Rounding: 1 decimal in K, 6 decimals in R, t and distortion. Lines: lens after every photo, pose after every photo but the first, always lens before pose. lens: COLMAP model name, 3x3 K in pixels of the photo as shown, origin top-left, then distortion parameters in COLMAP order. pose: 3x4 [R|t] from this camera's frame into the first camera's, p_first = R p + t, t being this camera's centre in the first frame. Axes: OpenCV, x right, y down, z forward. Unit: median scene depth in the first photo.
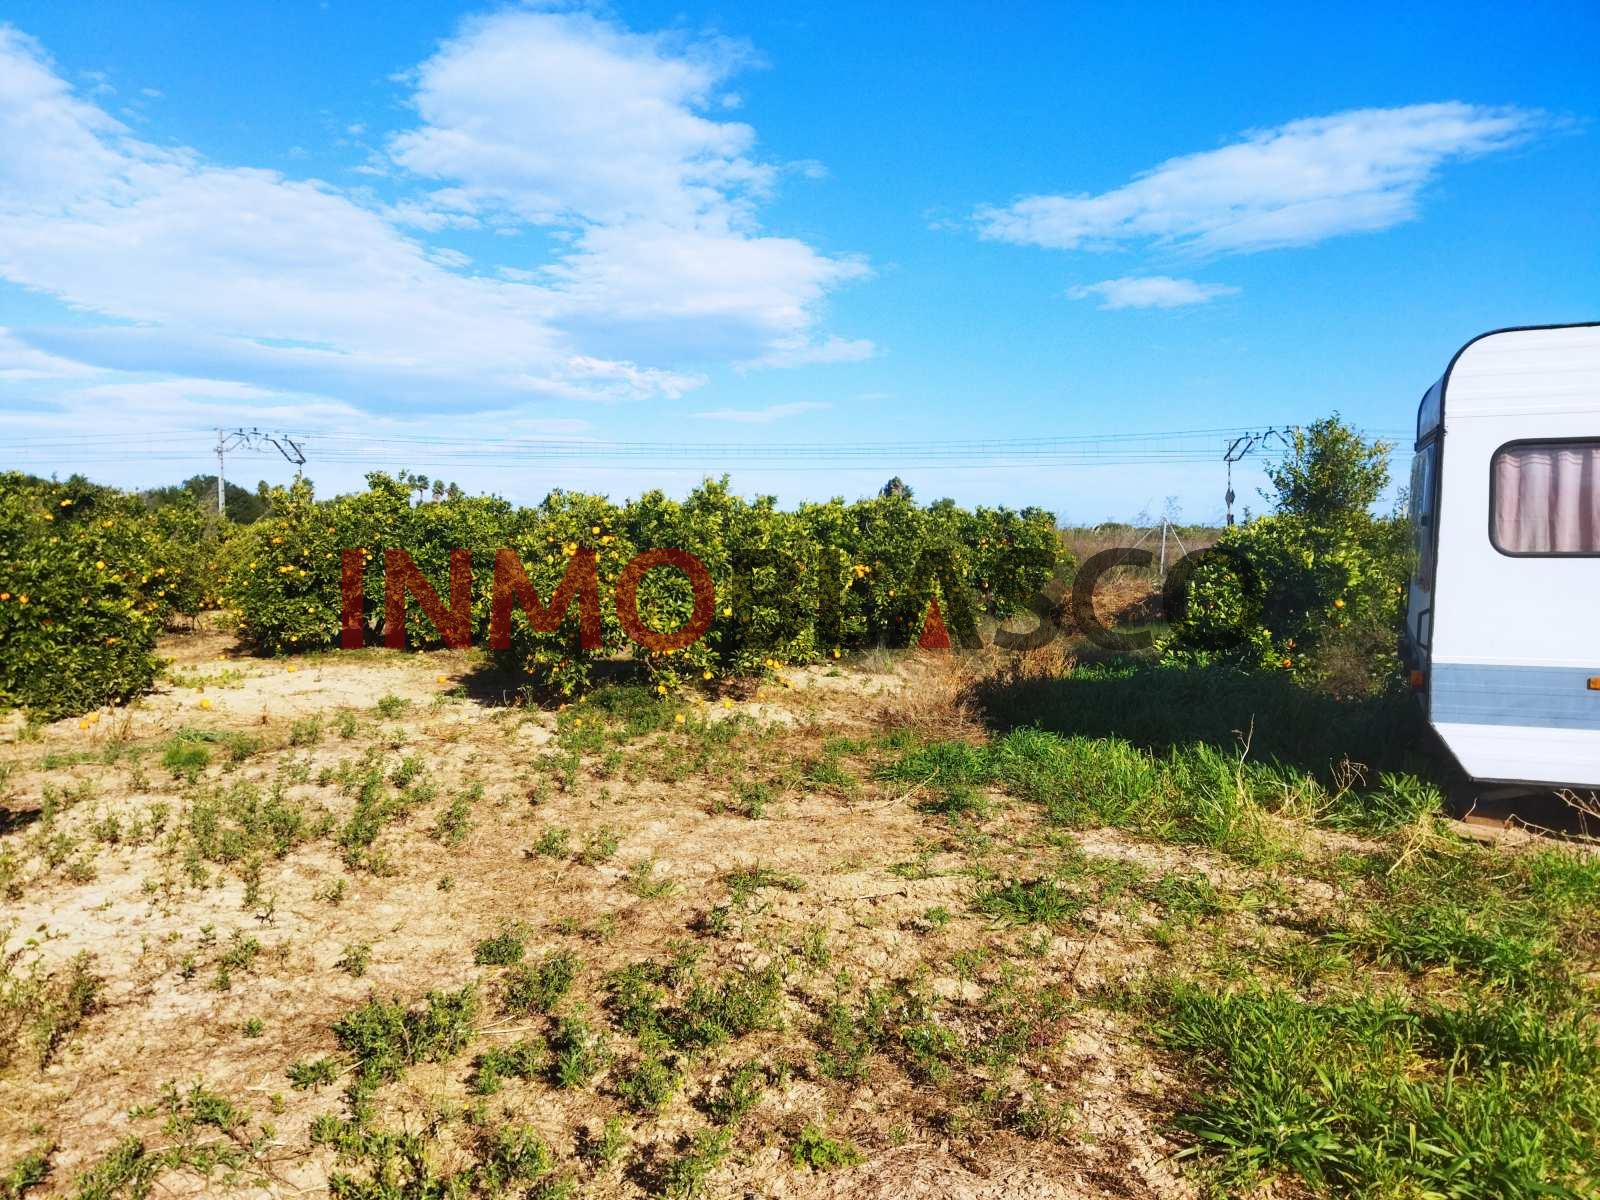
lens RADIAL K [[1173.2, 0, 789.2], [0, 1173.2, 604.4], [0, 0, 1]] dist [0.093587, -0.125716]
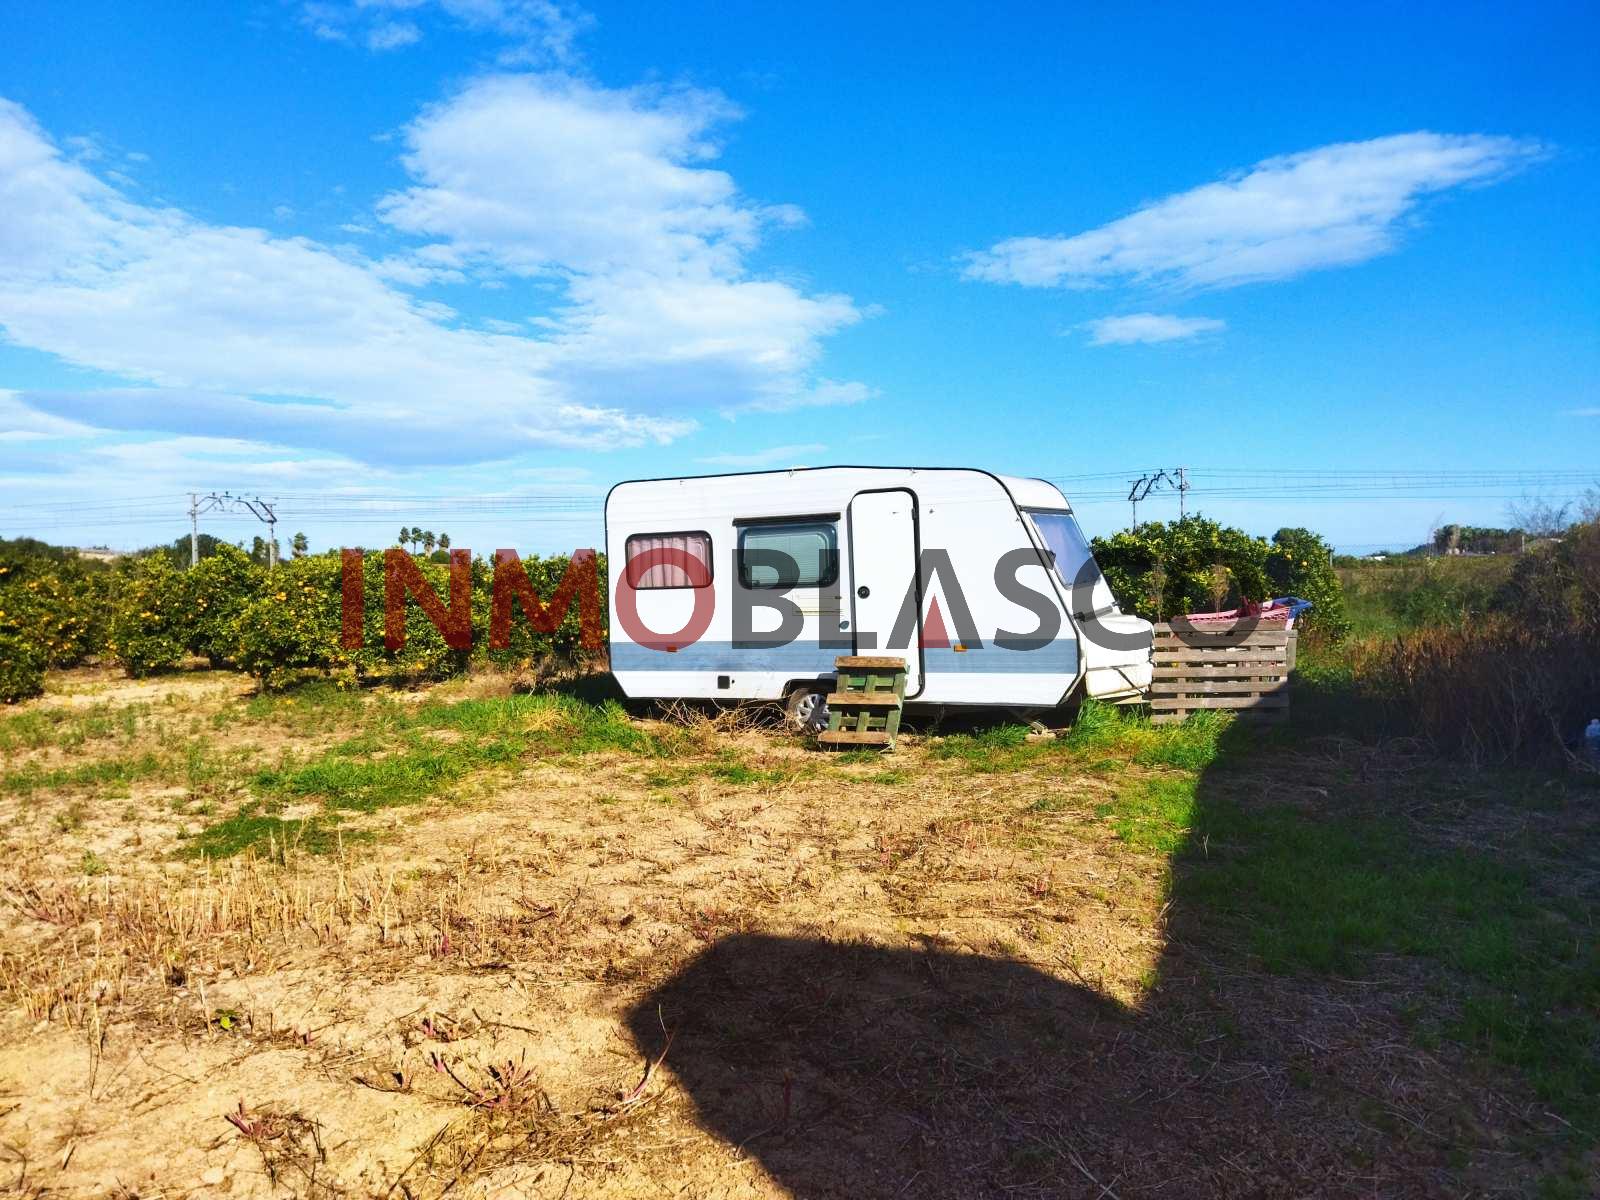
lens RADIAL K [[1189.9, 0, 784.3], [0, 1189.9, 637.9], [0, 0, 1]] dist [0.109440, -0.135440]
pose [[0.999668, -0.022213, -0.013081, 0.054315], [0.022100, 0.999718, -0.008734, 0.004149], [0.013271, 0.008442, 0.999876, -0.065861]]
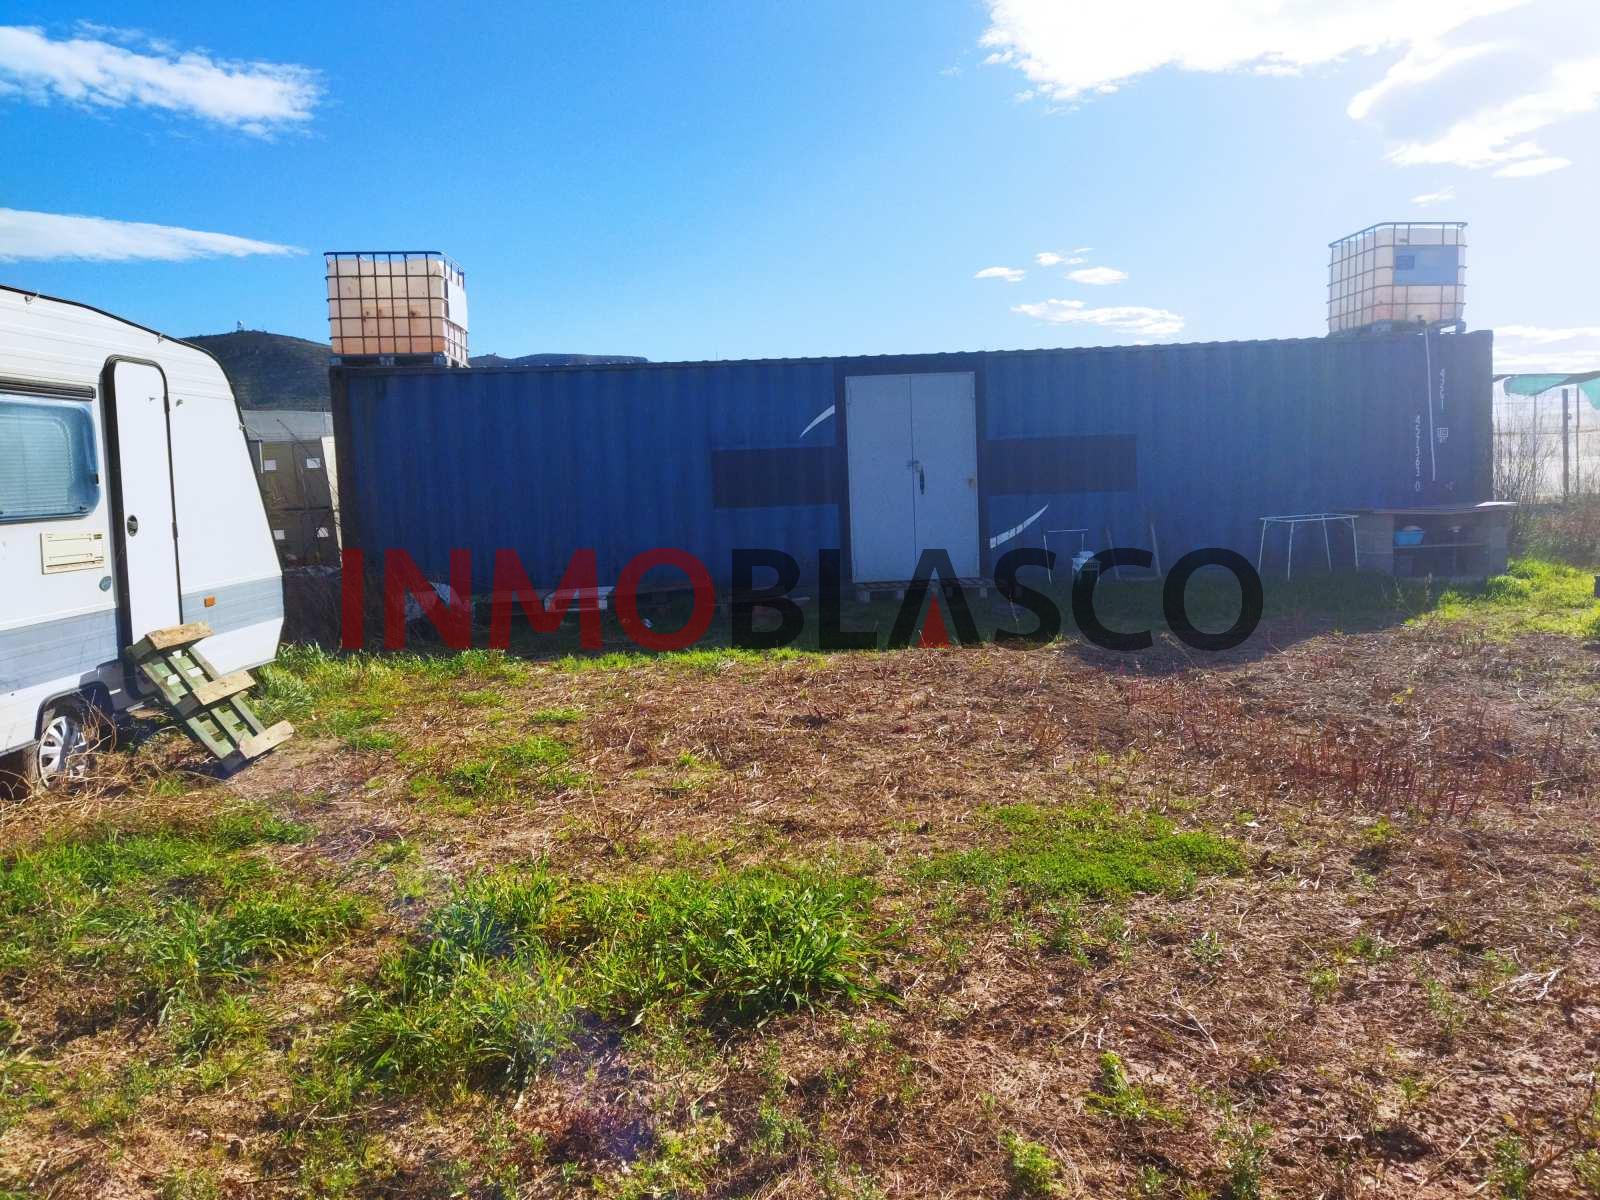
lens RADIAL K [[1173.2, 0, 789.2], [0, 1173.2, 604.4], [0, 0, 1]] dist [0.093587, -0.125716]
pose [[-0.415775, -0.074476, 0.906413, -0.019080], [0.096062, 0.987470, 0.125200, -0.001576], [-0.904380, 0.139127, -0.403411, 0.043385]]
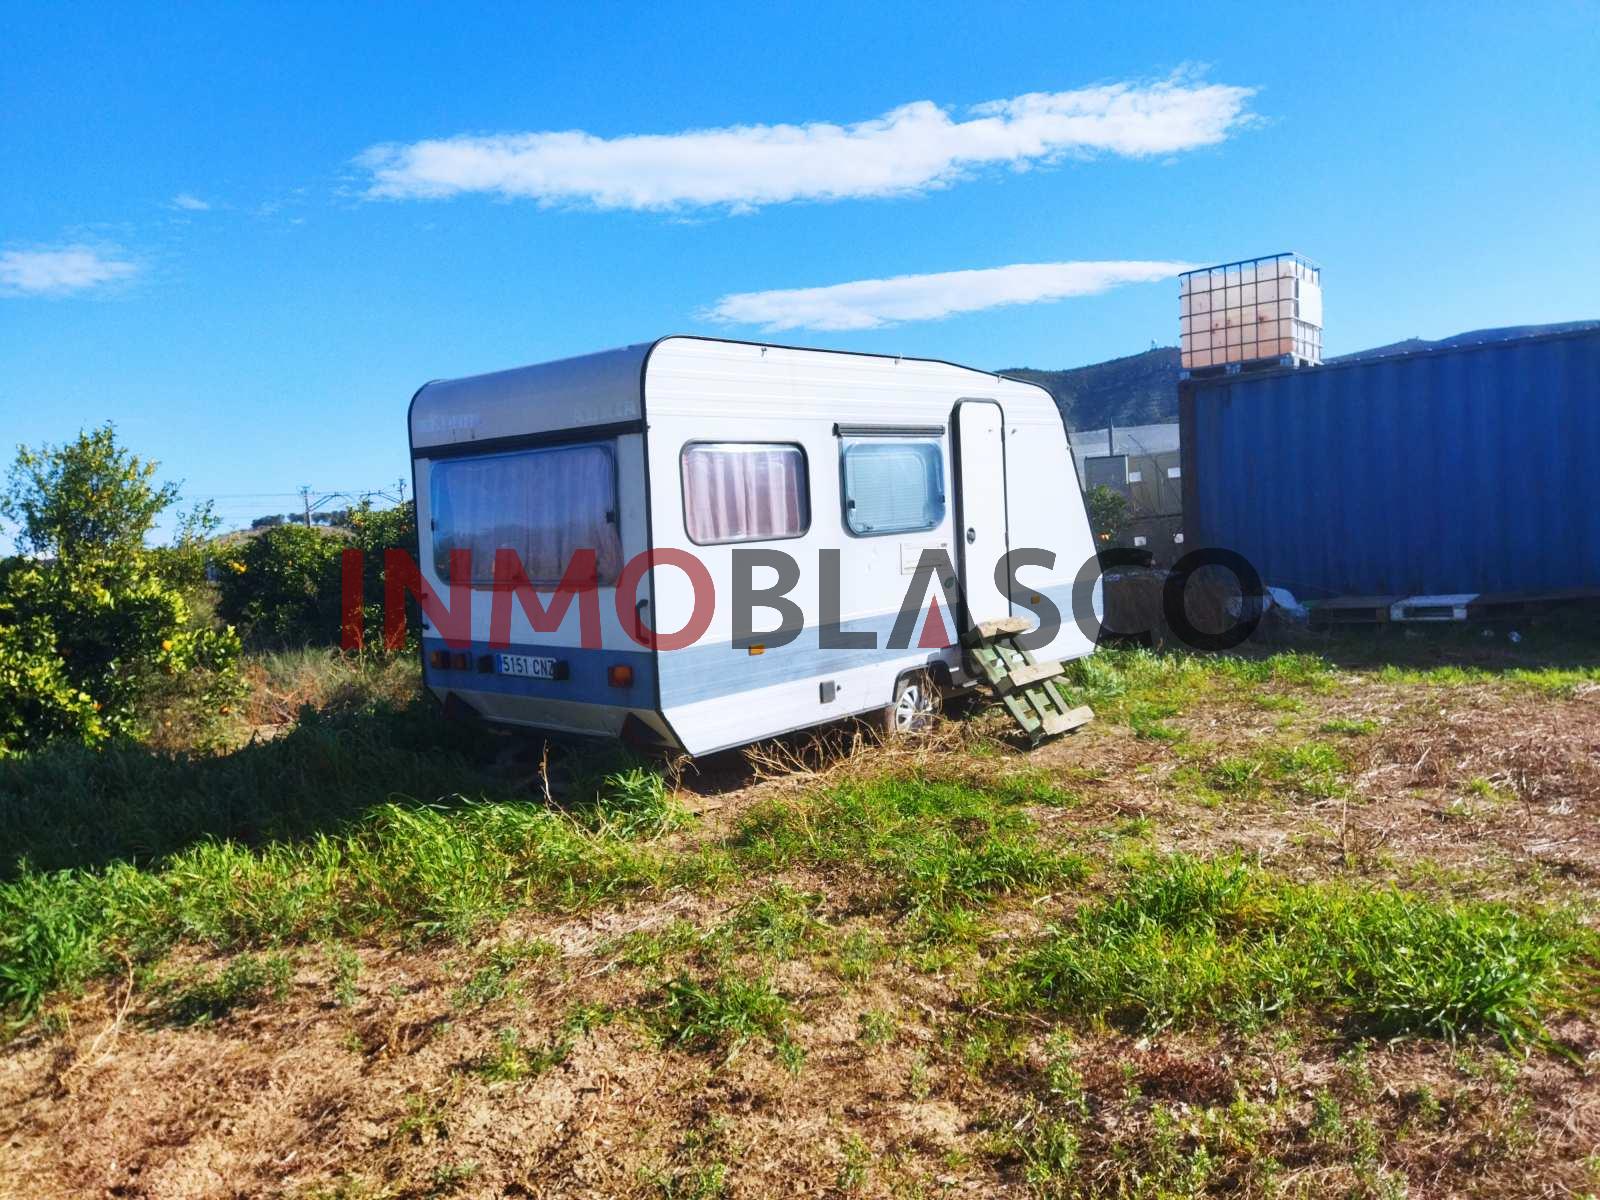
lens RADIAL K [[1173.2, 0, 789.2], [0, 1173.2, 604.4], [0, 0, 1]] dist [0.093587, -0.125716]
pose [[0.291885, -0.071905, 0.953747, -0.024249], [0.128536, 0.991074, 0.035382, -0.000850], [-0.947777, 0.112263, 0.298521, 0.037031]]
